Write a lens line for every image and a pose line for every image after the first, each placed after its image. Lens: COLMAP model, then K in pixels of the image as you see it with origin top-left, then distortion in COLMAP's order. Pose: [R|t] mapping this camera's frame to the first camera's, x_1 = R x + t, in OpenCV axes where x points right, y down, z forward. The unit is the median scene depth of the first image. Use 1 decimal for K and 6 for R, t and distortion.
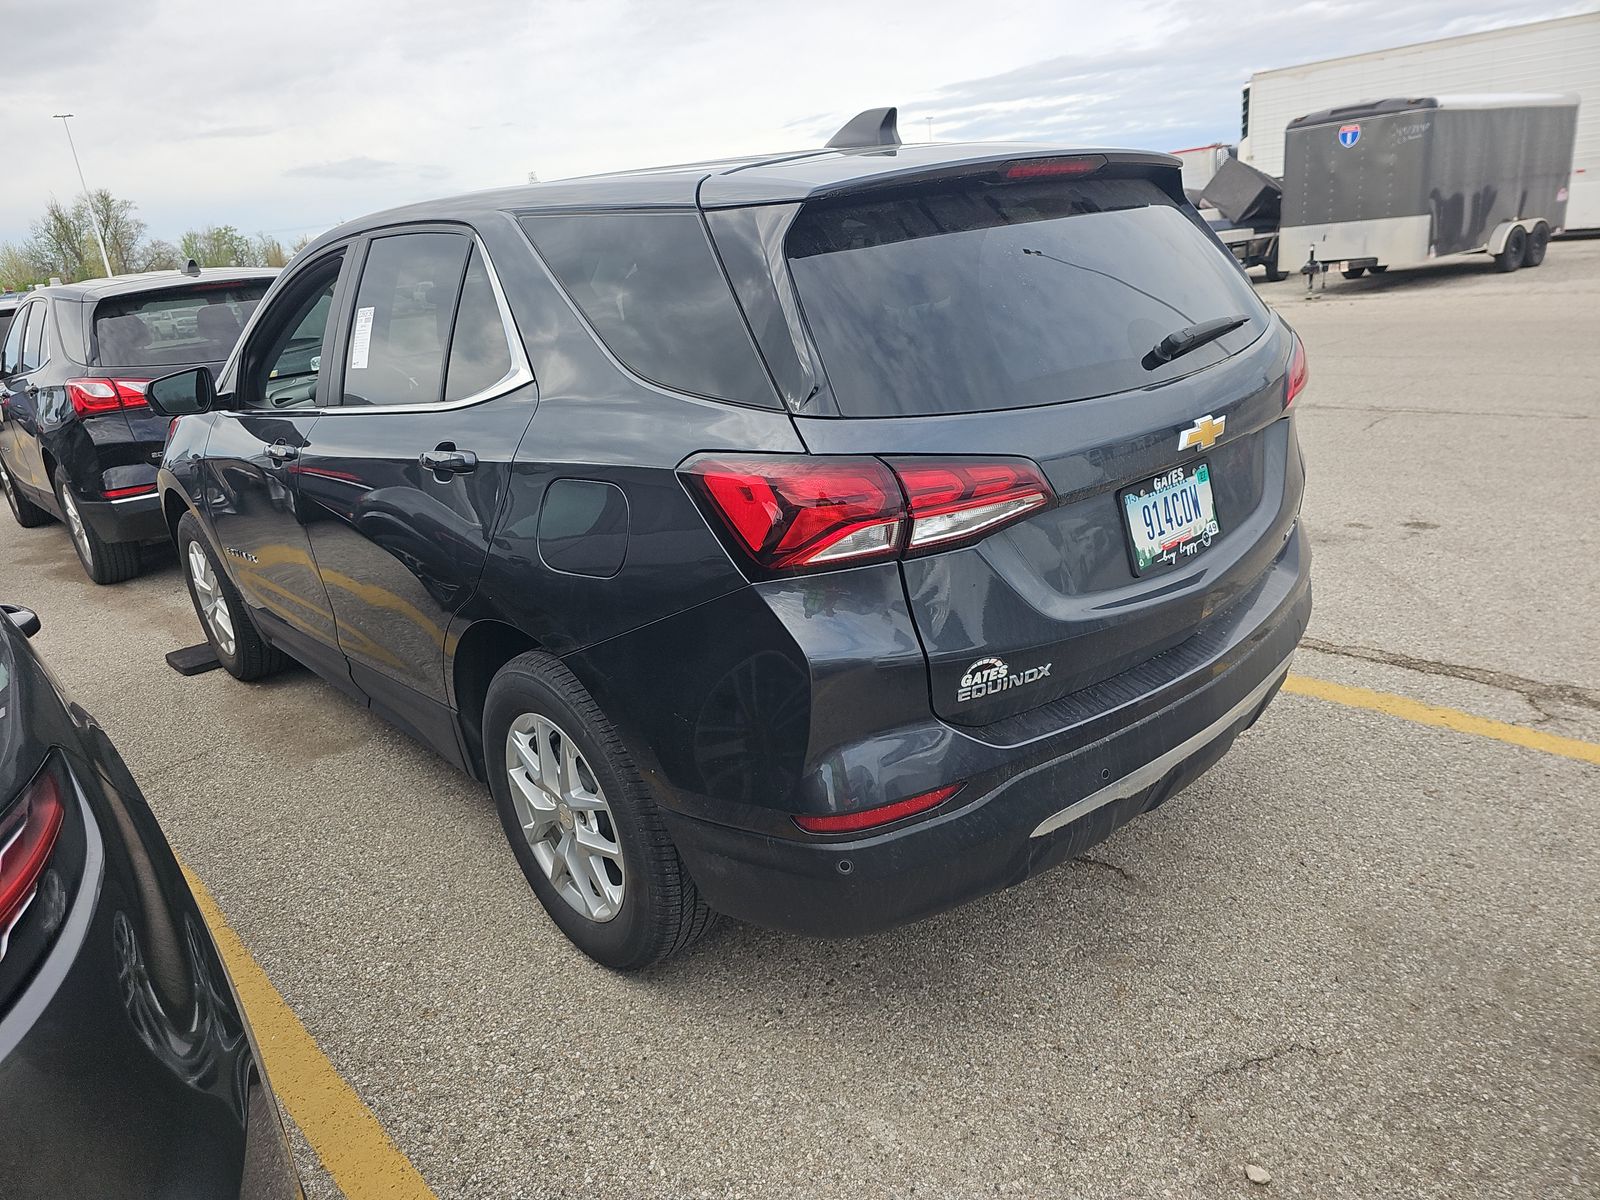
lens RADIAL K [[1062.0, 0, 797.6], [0, 1062.0, 611.8], [0, 0, 1]] dist [0.036819, -0.033562]
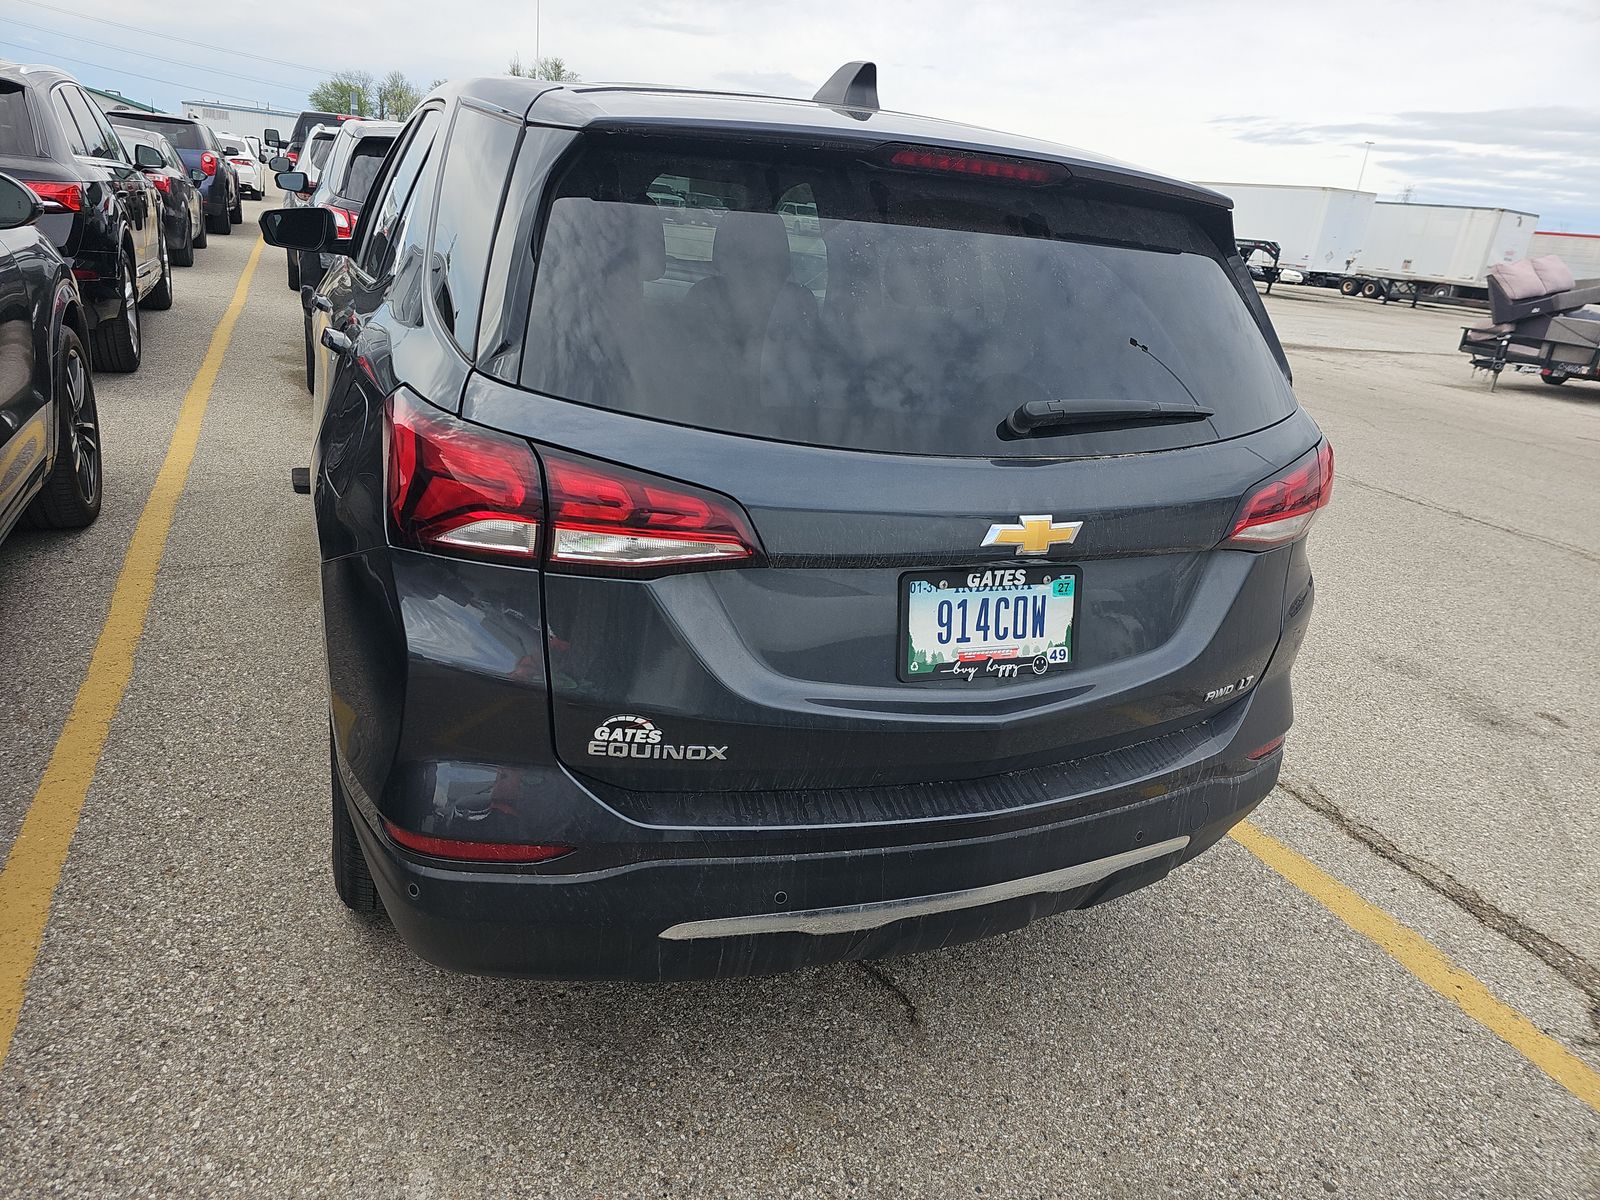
lens RADIAL K [[1062.0, 0, 801.0], [0, 1062.0, 594.0], [0, 0, 1]] dist [0.036819, -0.033562]
pose [[0.922793, 0.301017, -0.240504, 0.408000], [-0.296582, 0.953403, 0.055329, -0.113982], [0.245953, 0.020272, 0.969070, 0.197088]]
